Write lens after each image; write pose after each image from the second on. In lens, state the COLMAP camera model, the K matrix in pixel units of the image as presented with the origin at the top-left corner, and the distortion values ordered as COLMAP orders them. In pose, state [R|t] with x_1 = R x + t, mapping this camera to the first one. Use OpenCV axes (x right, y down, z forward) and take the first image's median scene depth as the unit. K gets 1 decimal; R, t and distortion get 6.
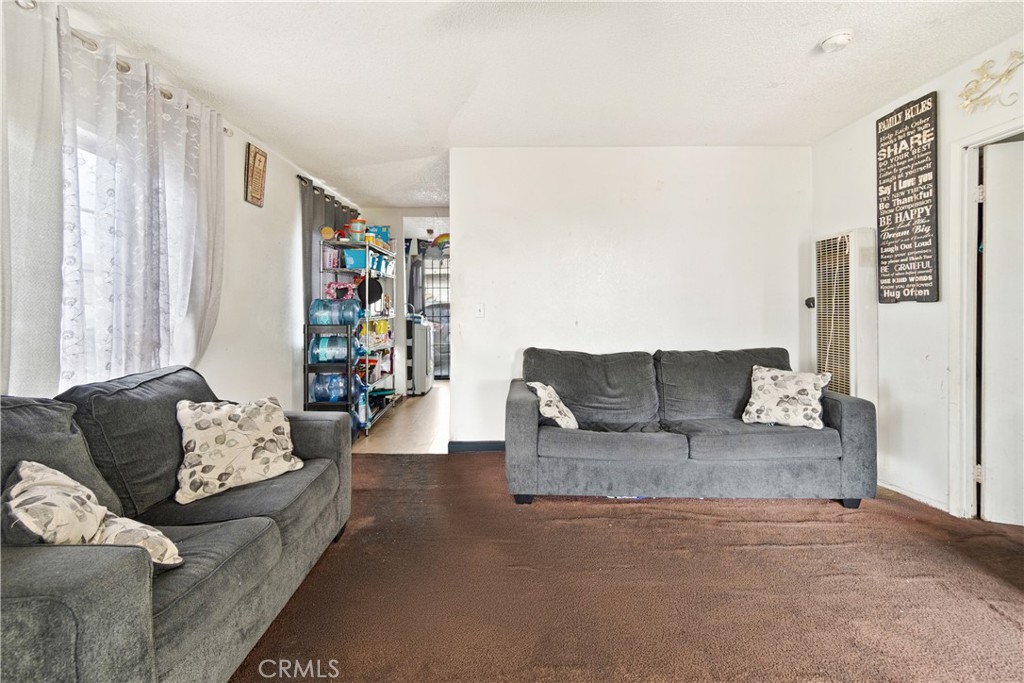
lens RADIAL K [[442.2, 0, 512.1], [0, 442.2, 315.3], [0, 0, 1]] dist [-0.000195, 0.000666]
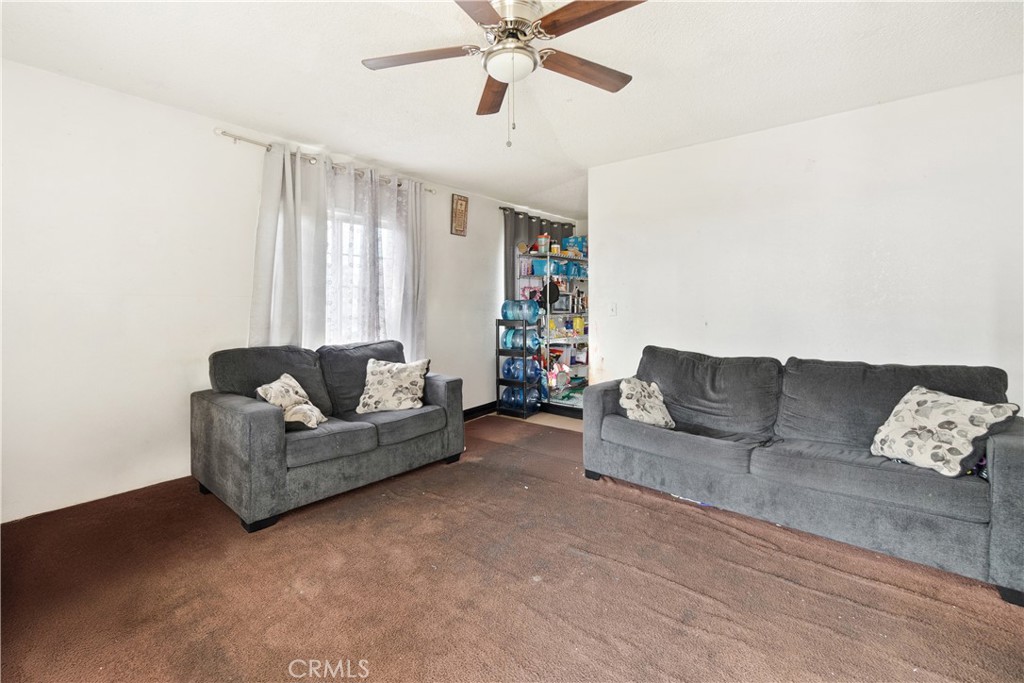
lens RADIAL K [[442.2, 0, 512.1], [0, 442.2, 315.3], [0, 0, 1]] dist [-0.000195, 0.000666]
pose [[0.777462, 0.015989, -0.628727, 0.585930], [-0.014217, 0.999868, 0.007847, -0.002605], [0.628770, 0.002838, 0.777586, -0.018892]]
